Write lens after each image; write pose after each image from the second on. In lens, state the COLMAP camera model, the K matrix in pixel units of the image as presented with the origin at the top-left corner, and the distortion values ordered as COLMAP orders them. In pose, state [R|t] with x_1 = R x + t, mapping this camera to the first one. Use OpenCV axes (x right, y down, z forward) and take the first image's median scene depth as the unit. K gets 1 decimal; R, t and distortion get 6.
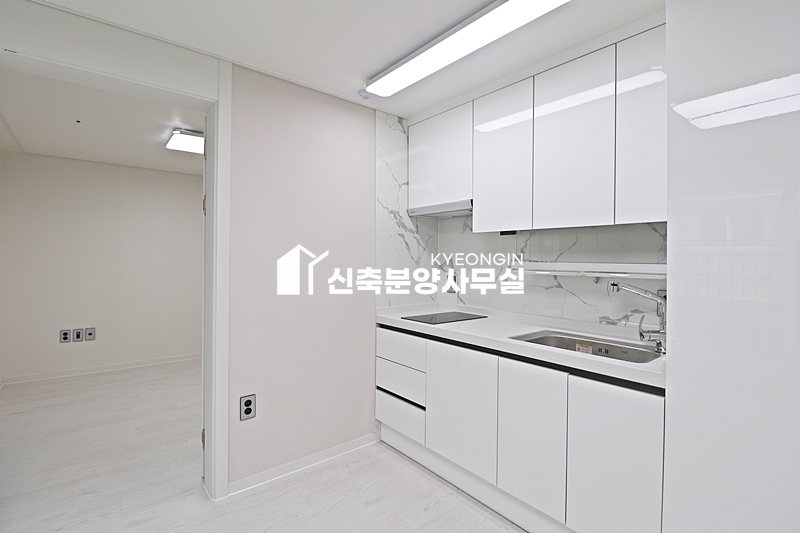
lens RADIAL K [[376.0, 0, 403.7], [0, 376.0, 259.7], [0, 0, 1]] dist [-0.014742, -0.001193]
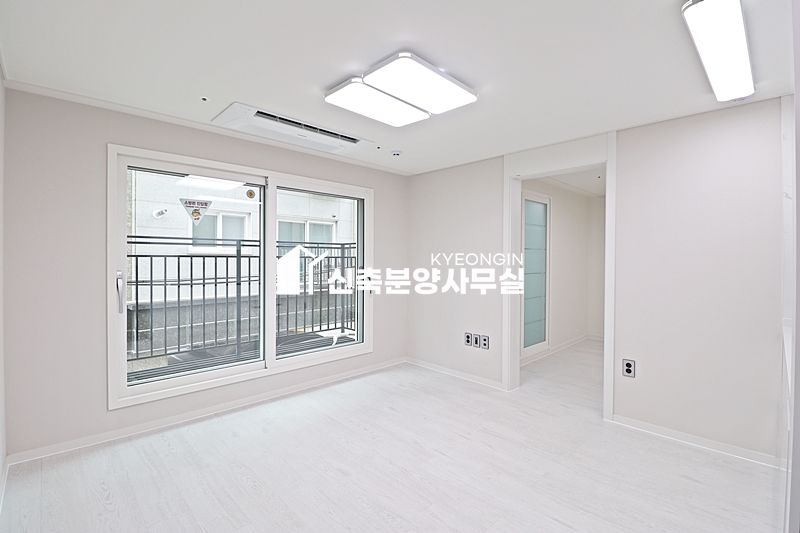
lens RADIAL K [[369.5, 0, 400.9], [0, 369.5, 259.2], [0, 0, 1]] dist [0.000706, -0.013528]
pose [[0.070680, -0.007483, -0.997471, 0.793312], [-0.005697, 0.999953, -0.007905, 0.001389], [0.997483, 0.006241, 0.070634, 0.041690]]
